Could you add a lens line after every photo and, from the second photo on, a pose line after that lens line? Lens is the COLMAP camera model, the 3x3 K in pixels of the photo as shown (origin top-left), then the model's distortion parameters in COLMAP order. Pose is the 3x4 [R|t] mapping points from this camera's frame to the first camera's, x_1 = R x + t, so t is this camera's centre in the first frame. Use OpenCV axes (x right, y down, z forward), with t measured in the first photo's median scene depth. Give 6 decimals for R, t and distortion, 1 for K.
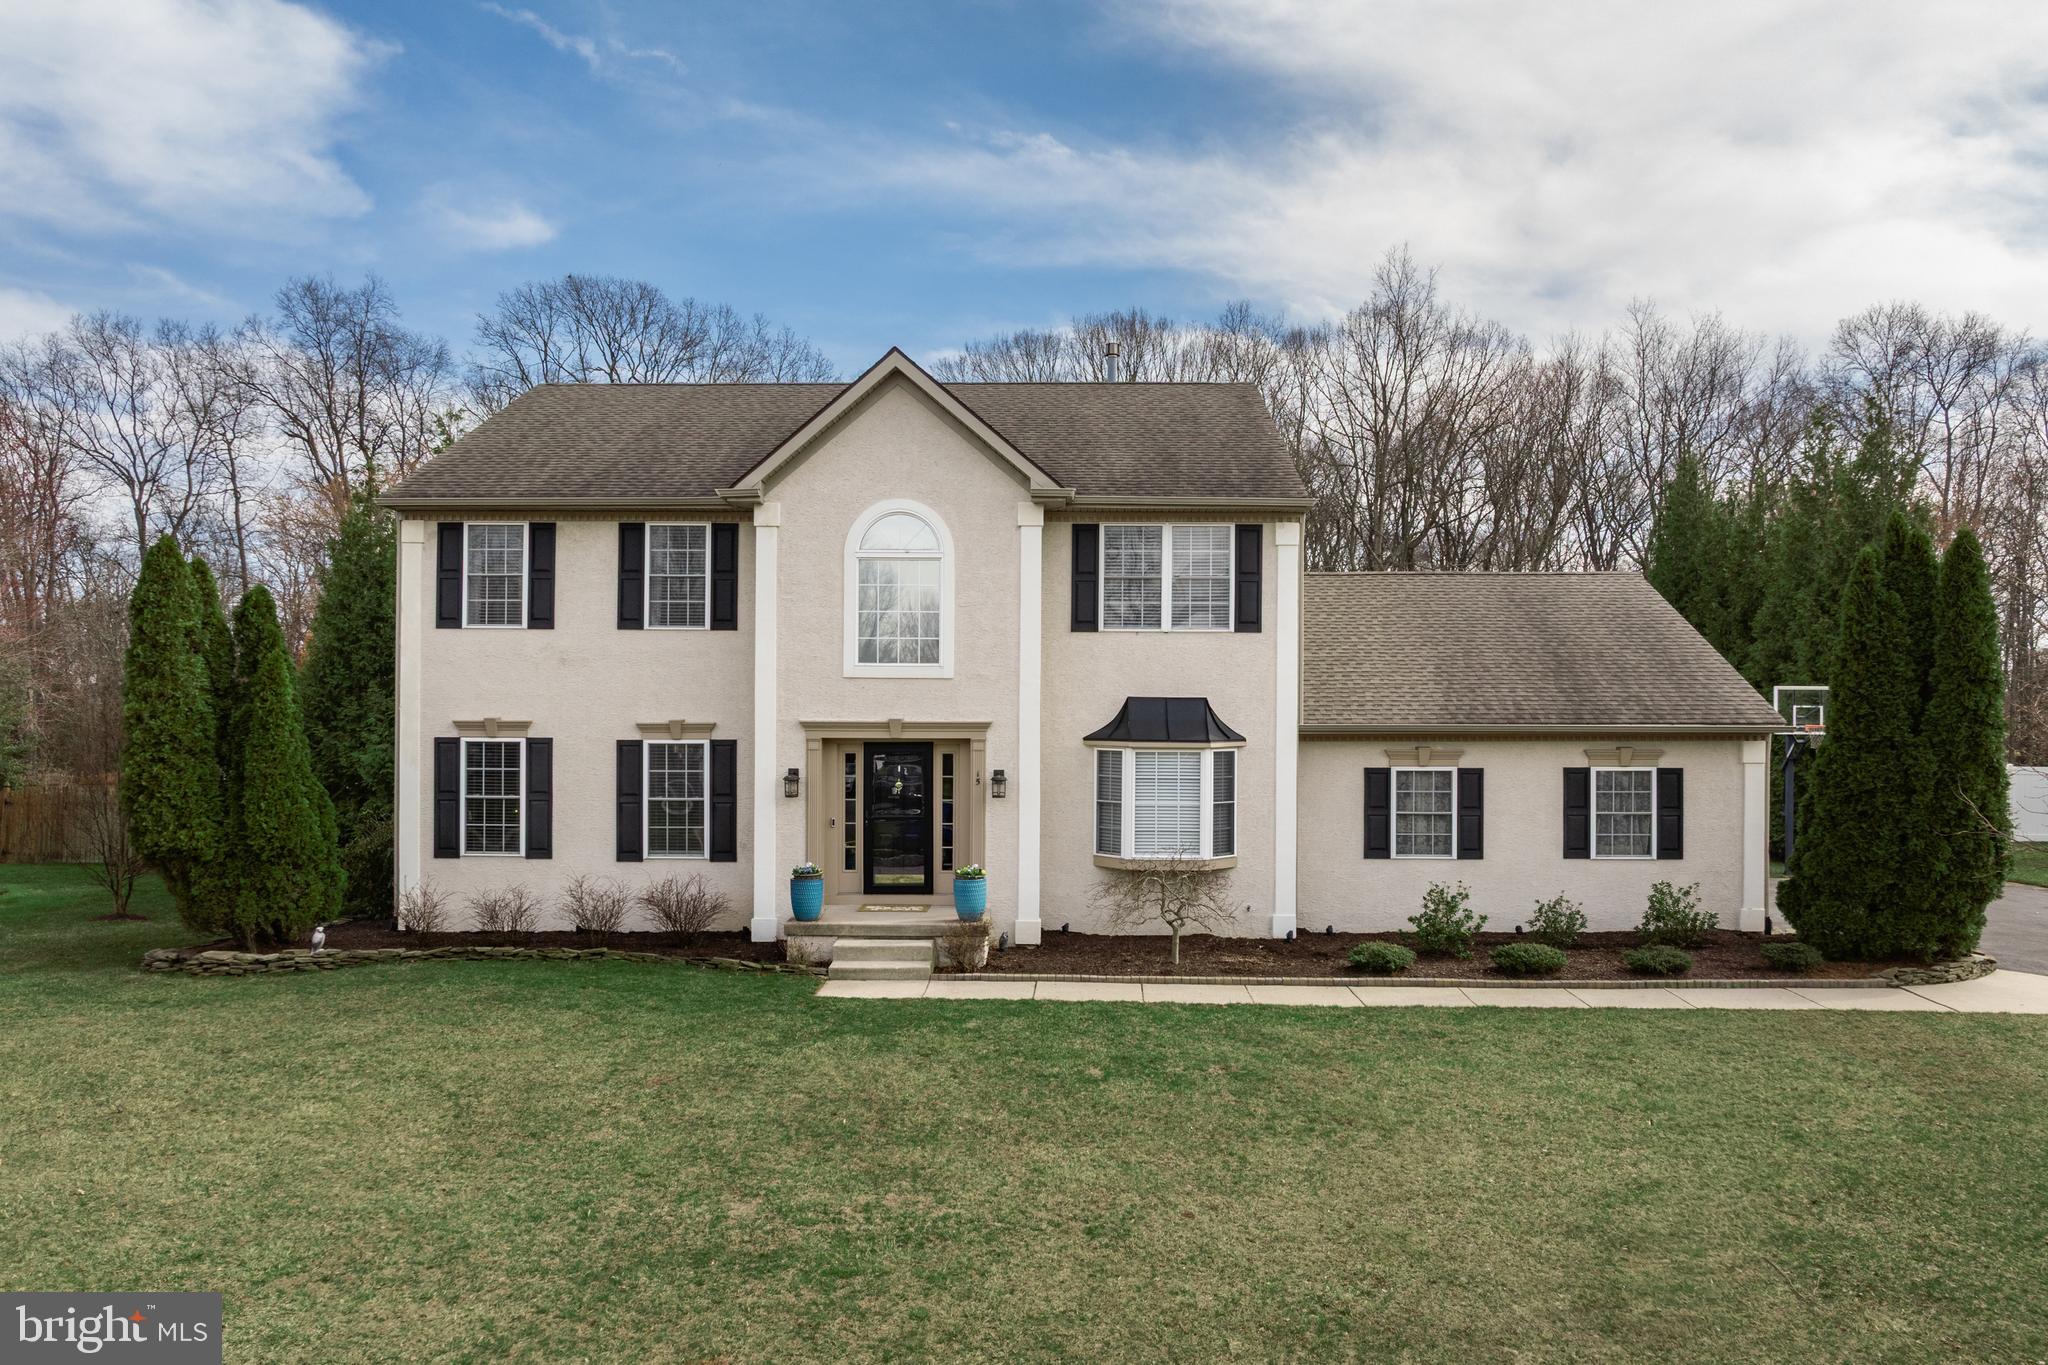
lens RADIAL K [[1453.6, 0, 1014.7], [0, 1453.6, 716.9], [0, 0, 1]] dist [-0.019563, -0.033068]
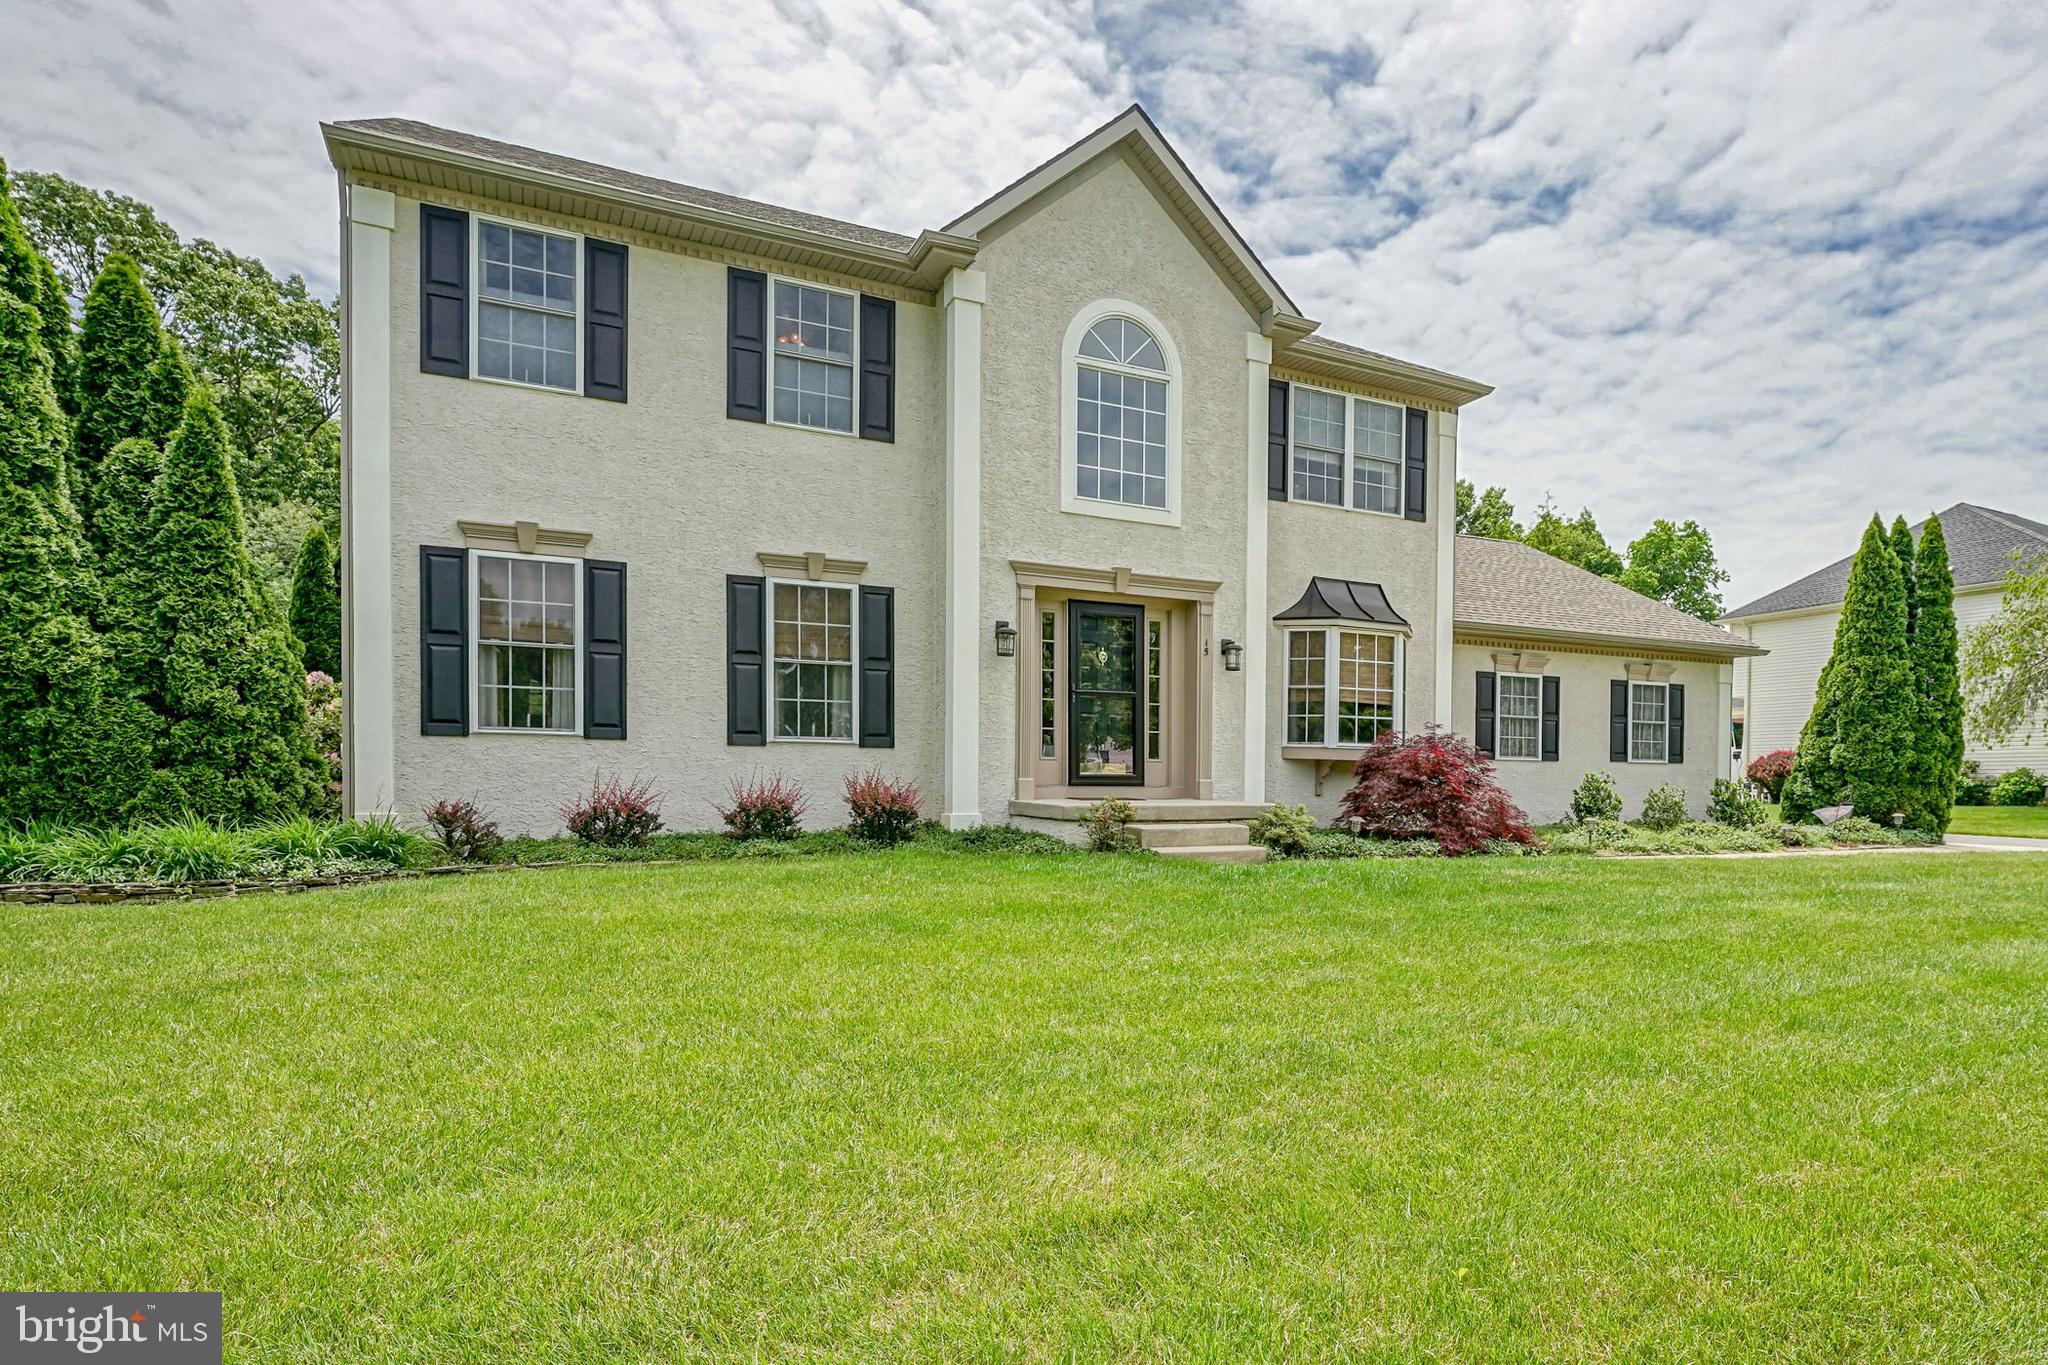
lens RADIAL K [[1188.8, 0, 1160.2], [0, 1188.8, 808.2], [0, 0, 1]] dist [-0.005008, 0.000849]
pose [[0.863986, -0.006764, 0.503470, -0.391127], [-0.008128, 0.999592, 0.027378, 0.114733], [-0.503450, -0.027747, 0.863579, 0.394162]]
